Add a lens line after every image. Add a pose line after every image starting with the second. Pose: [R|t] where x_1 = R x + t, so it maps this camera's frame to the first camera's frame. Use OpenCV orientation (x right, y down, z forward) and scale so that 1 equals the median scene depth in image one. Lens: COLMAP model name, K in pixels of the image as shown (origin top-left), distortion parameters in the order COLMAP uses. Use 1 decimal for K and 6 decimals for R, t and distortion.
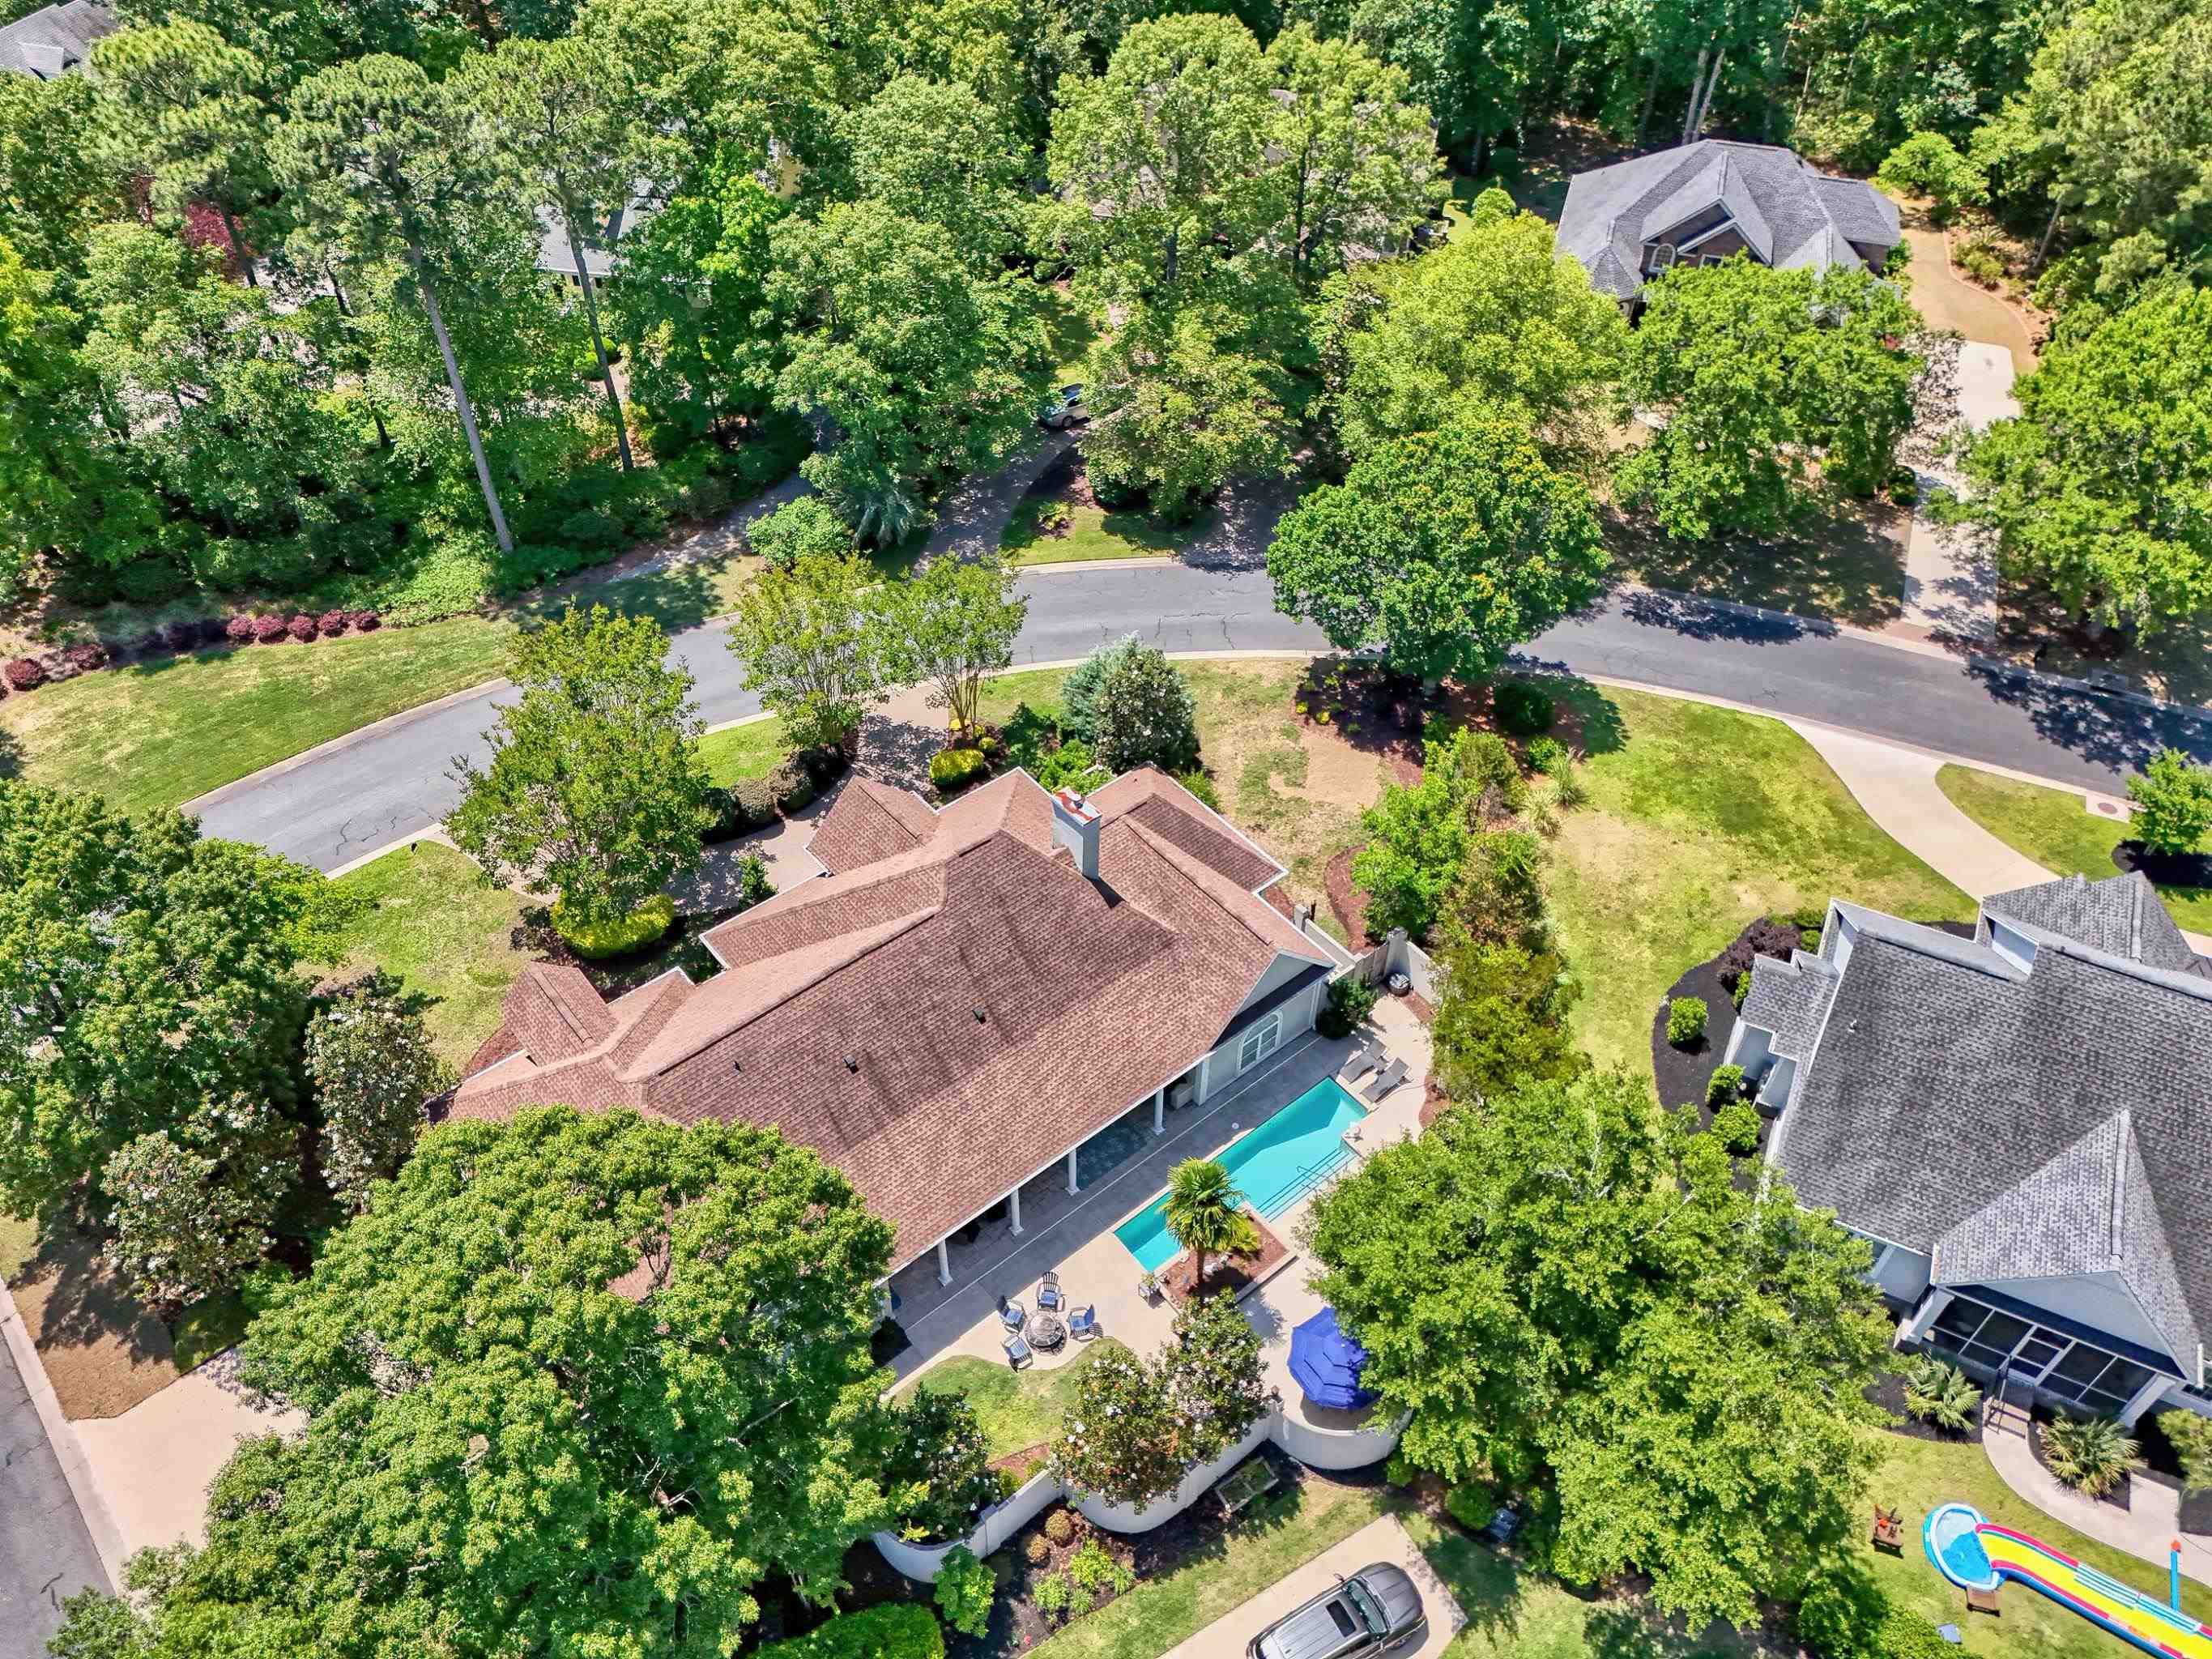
lens RADIAL K [[1624.9, 0, 1102.5], [0, 1624.9, 830.8], [0, 0, 1]] dist [0.073670, -0.053488]
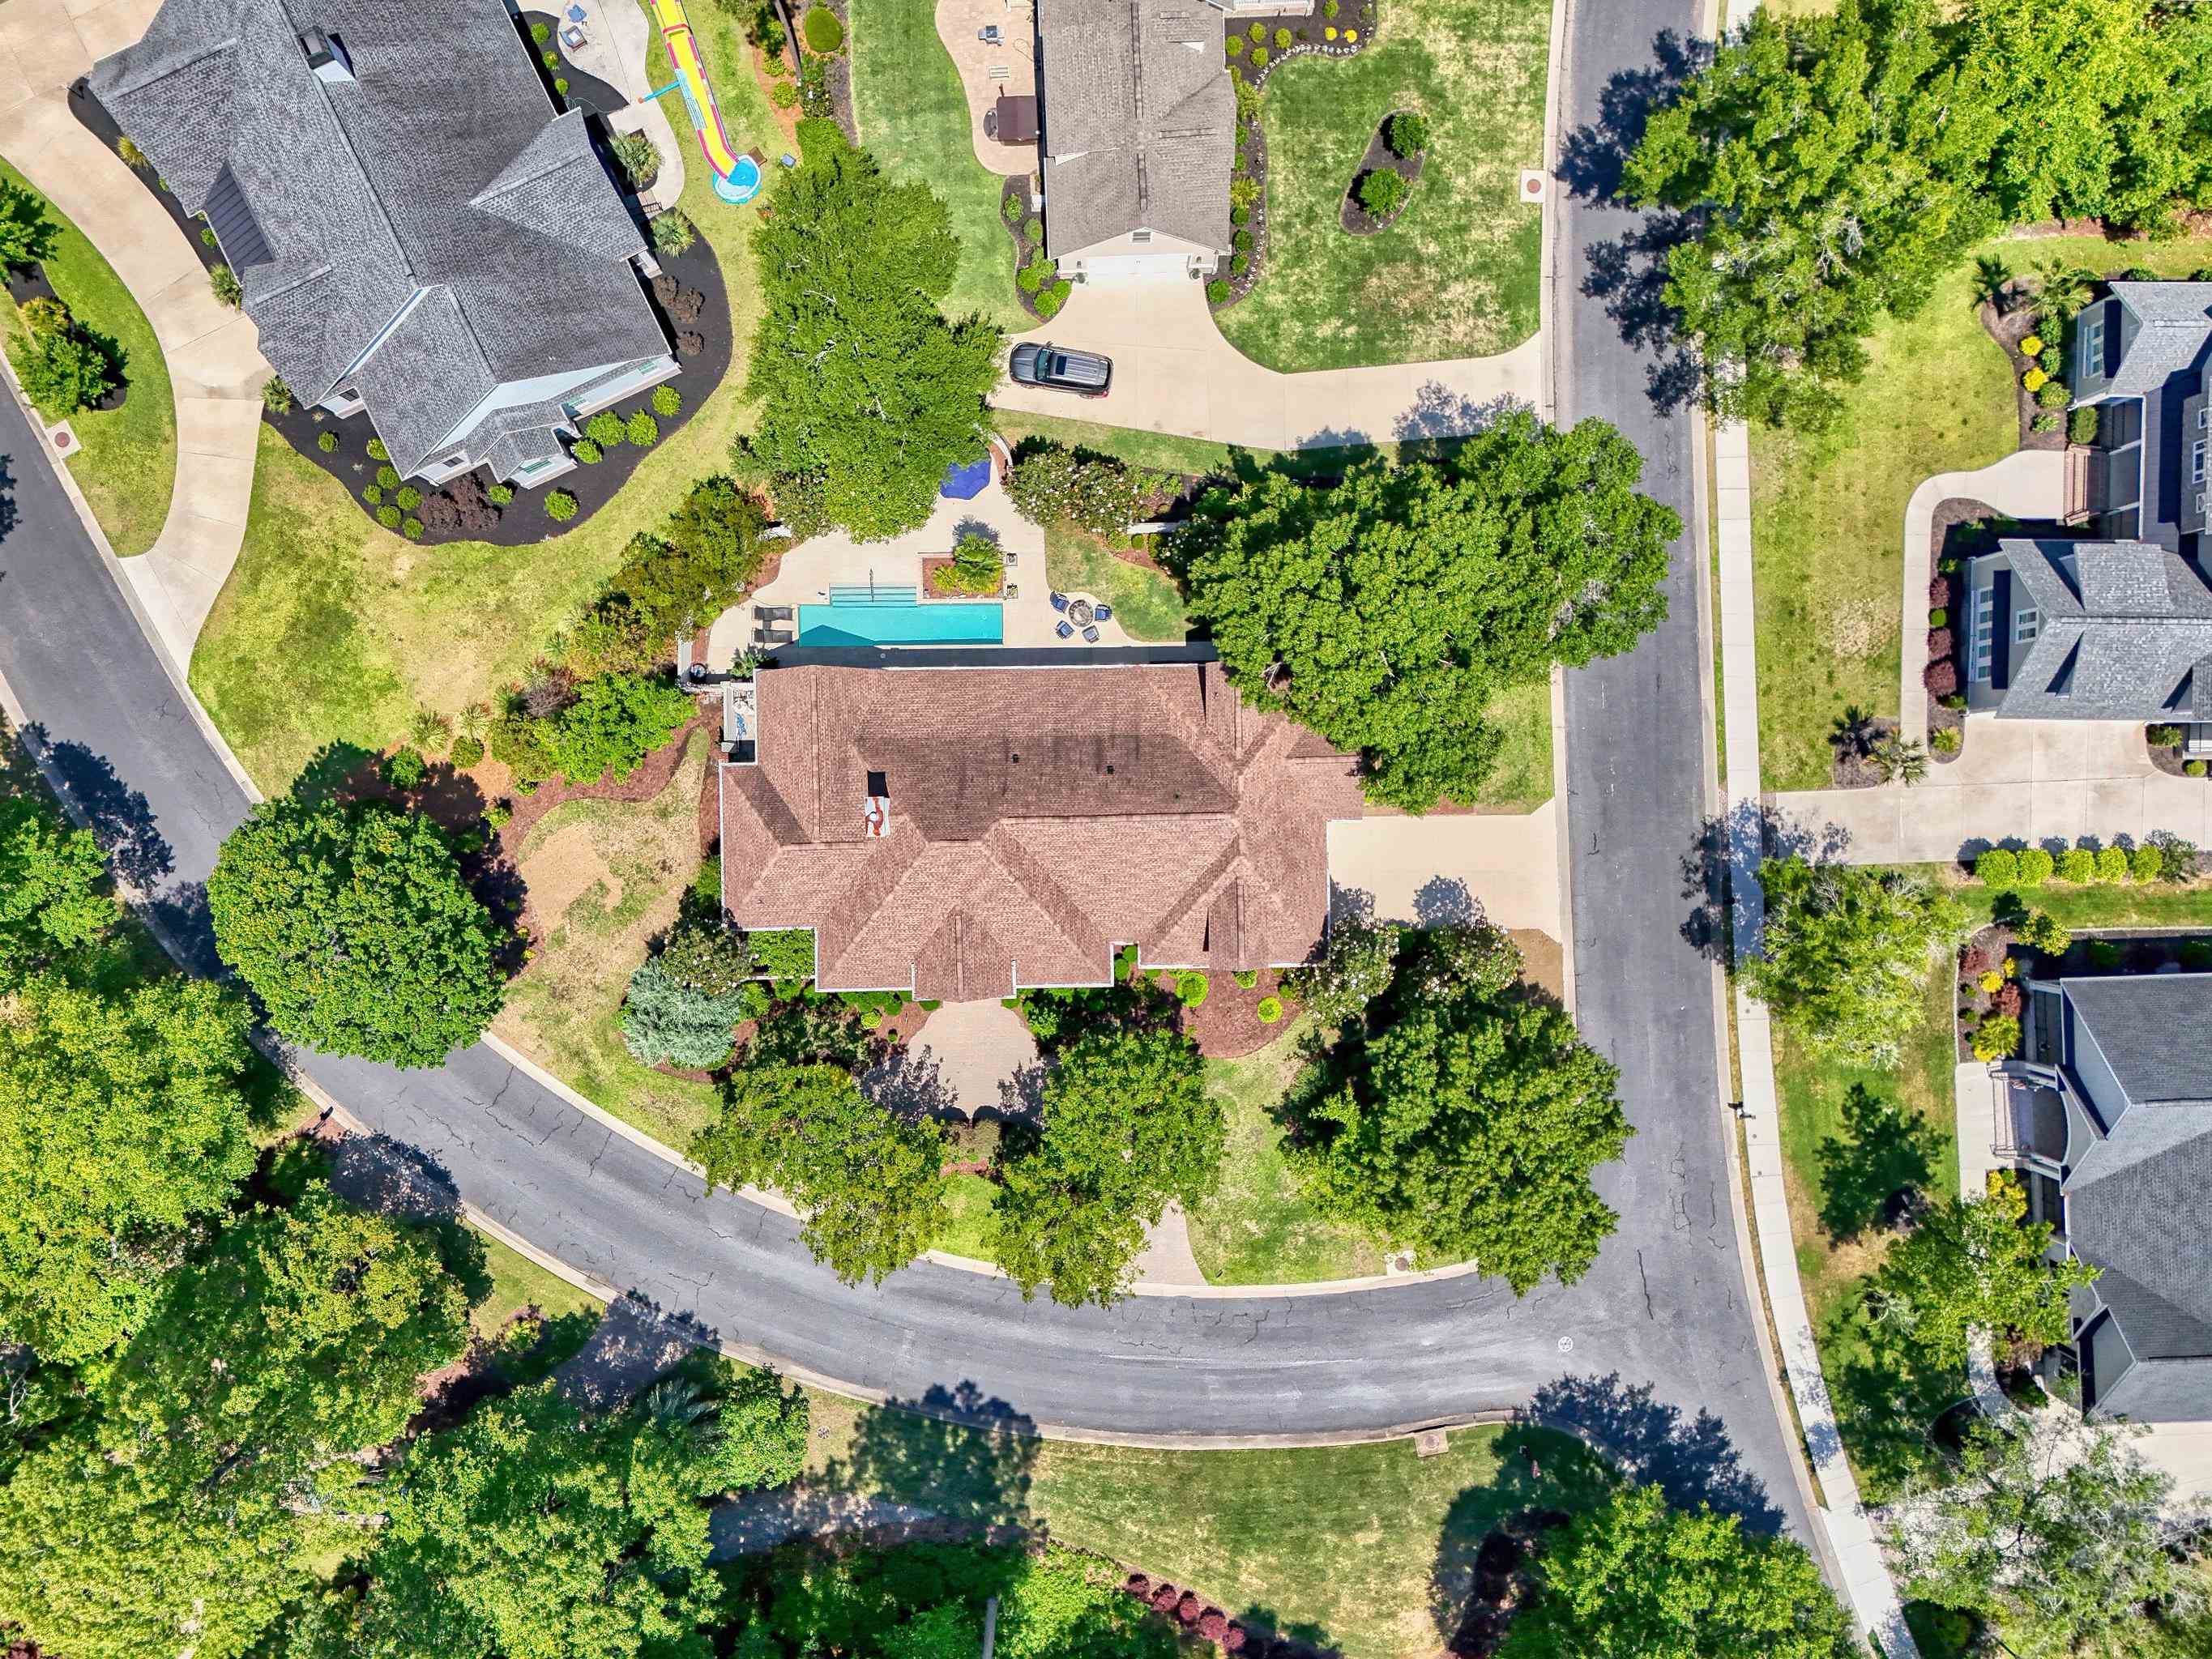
lens RADIAL K [[1624.6, 0, 1108.4], [0, 1624.6, 828.1], [0, 0, 1]] dist [0.073670, -0.053488]
pose [[-0.779805, -0.625366, -0.028655, -0.094917], [0.425680, -0.563255, 0.708195, -0.623761], [-0.459021, 0.540056, 0.705435, -0.011553]]
